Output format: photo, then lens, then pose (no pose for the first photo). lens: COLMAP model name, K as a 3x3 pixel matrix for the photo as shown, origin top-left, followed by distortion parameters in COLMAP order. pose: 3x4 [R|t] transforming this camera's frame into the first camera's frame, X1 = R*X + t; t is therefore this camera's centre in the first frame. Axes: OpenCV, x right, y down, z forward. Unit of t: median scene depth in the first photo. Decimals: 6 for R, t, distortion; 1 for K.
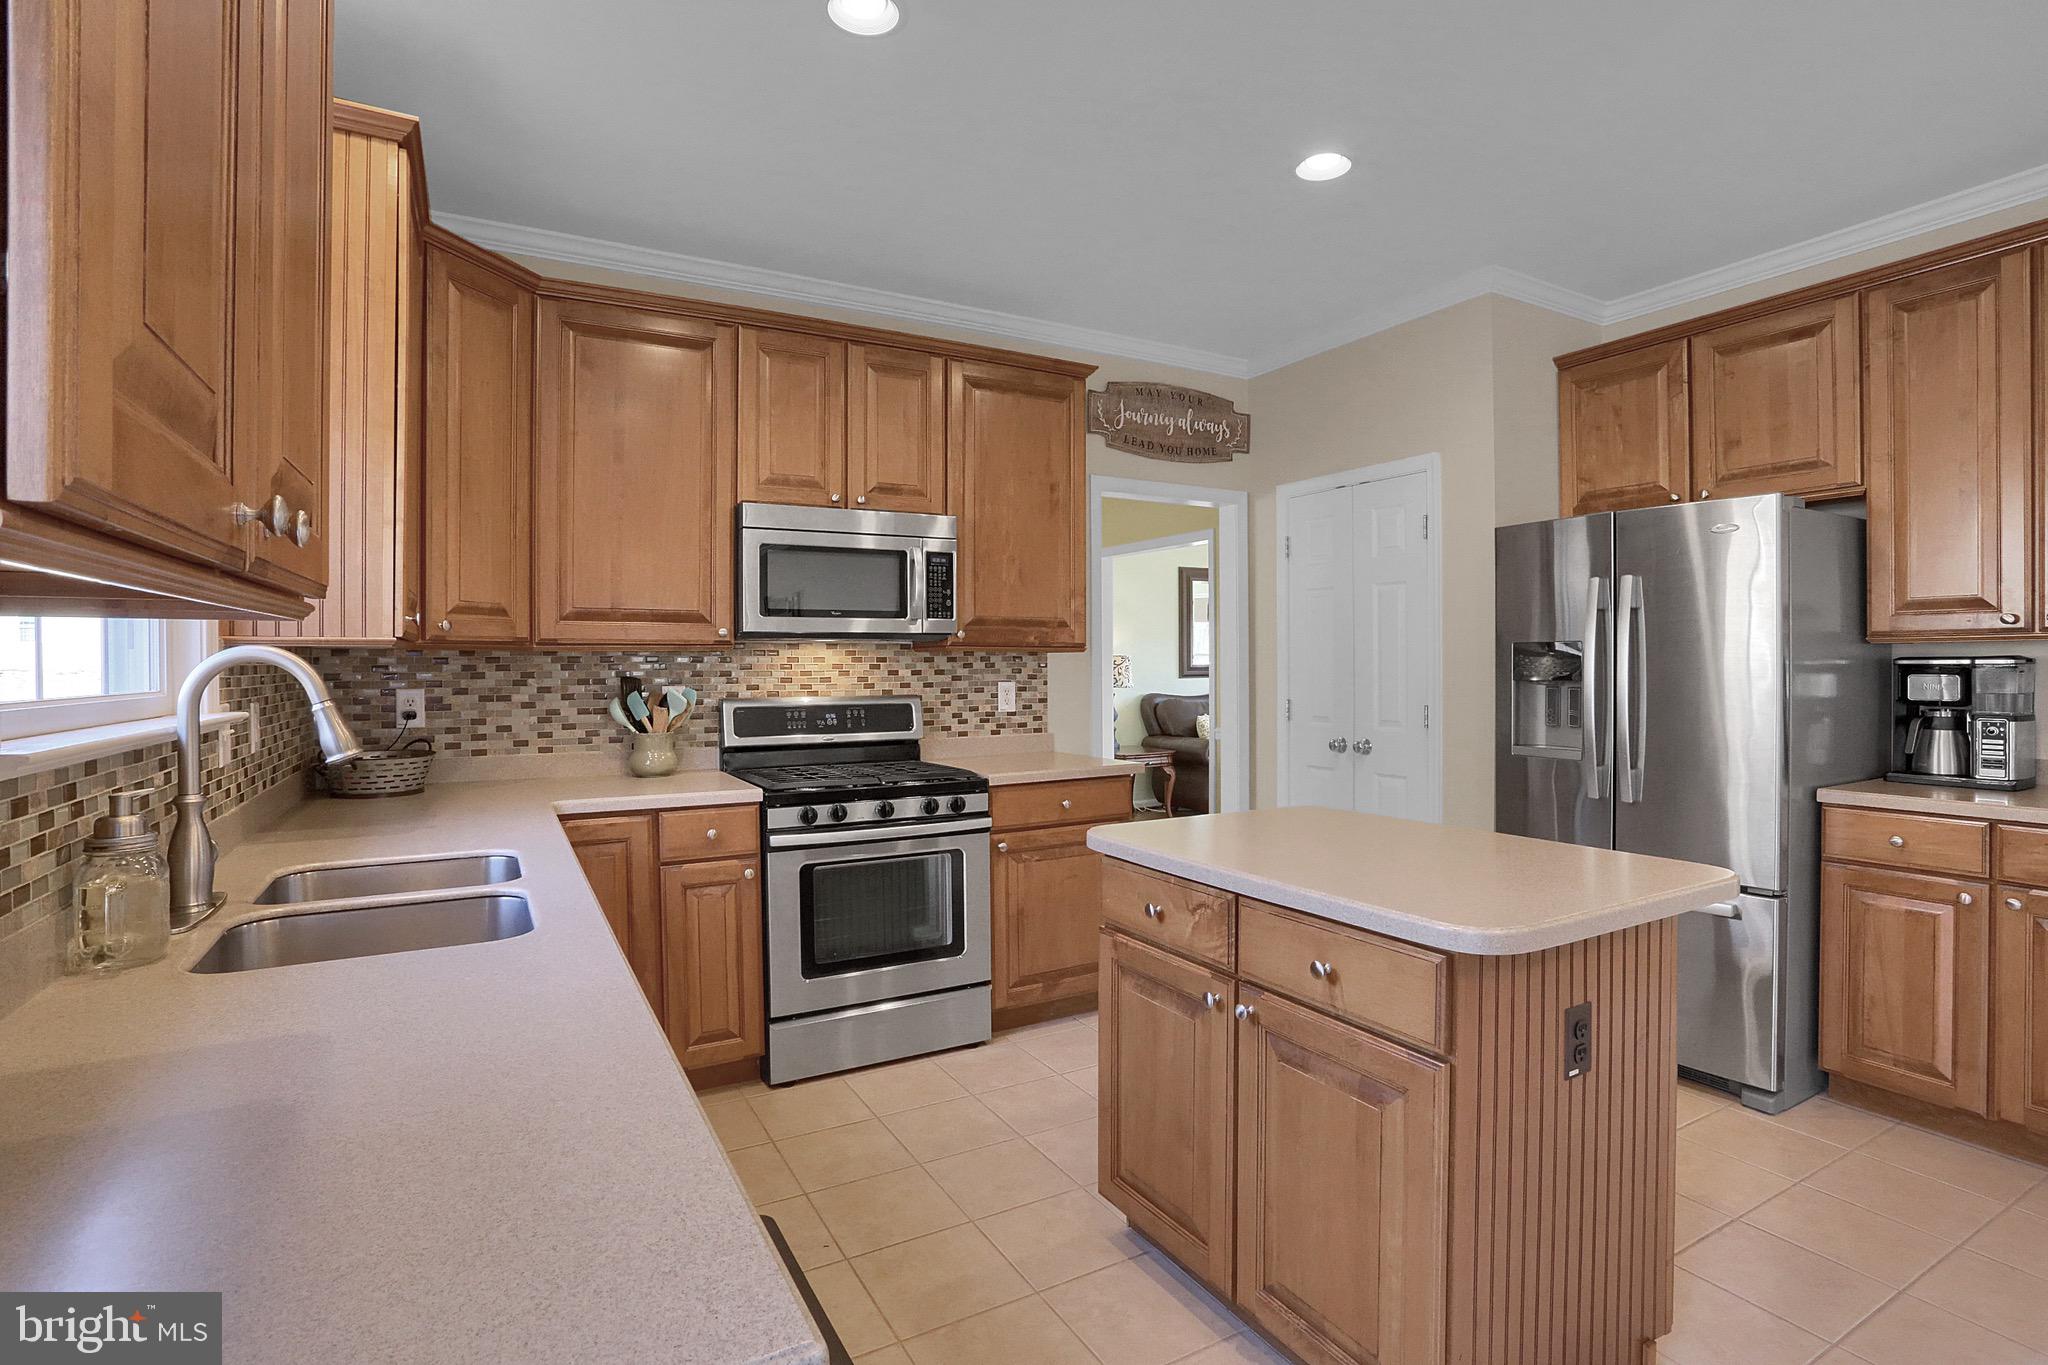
lens RADIAL K [[973.4, 0, 1019.4], [0, 973.4, 679.5], [0, 0, 1]] dist [-0.049402, 0.002875]
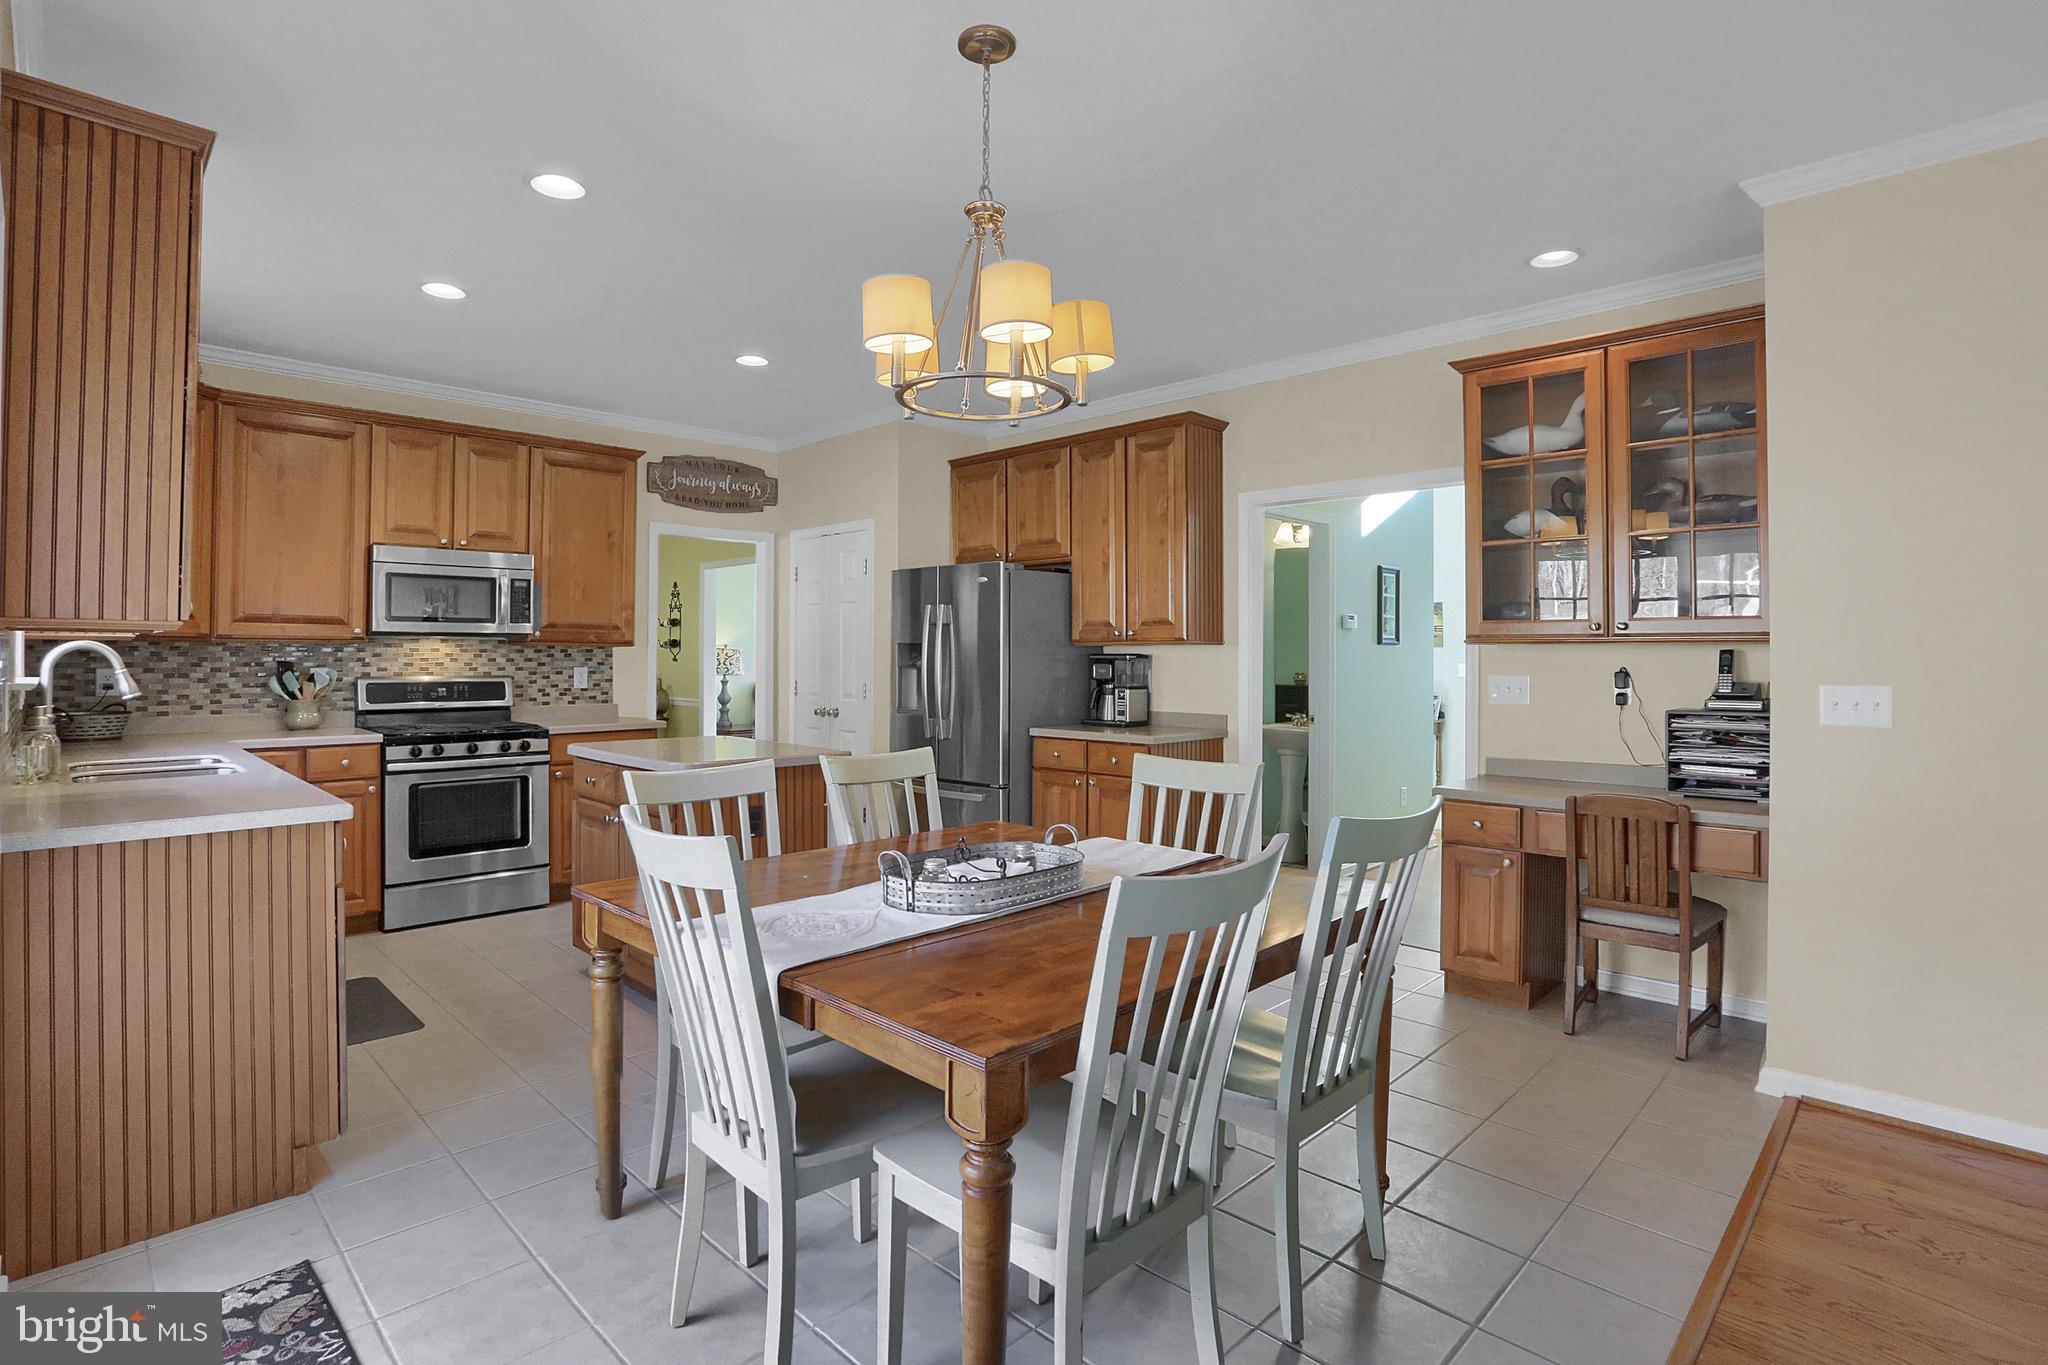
lens RADIAL K [[1127.3, 0, 1048.0], [0, 1127.3, 646.6], [0, 0, 1]] dist [-0.033004, 0.019602]
pose [[0.972214, 0.009606, 0.233896, 0.310802], [-0.003709, 0.999664, -0.025639, 0.014069], [-0.234063, 0.024059, 0.971924, -0.875758]]
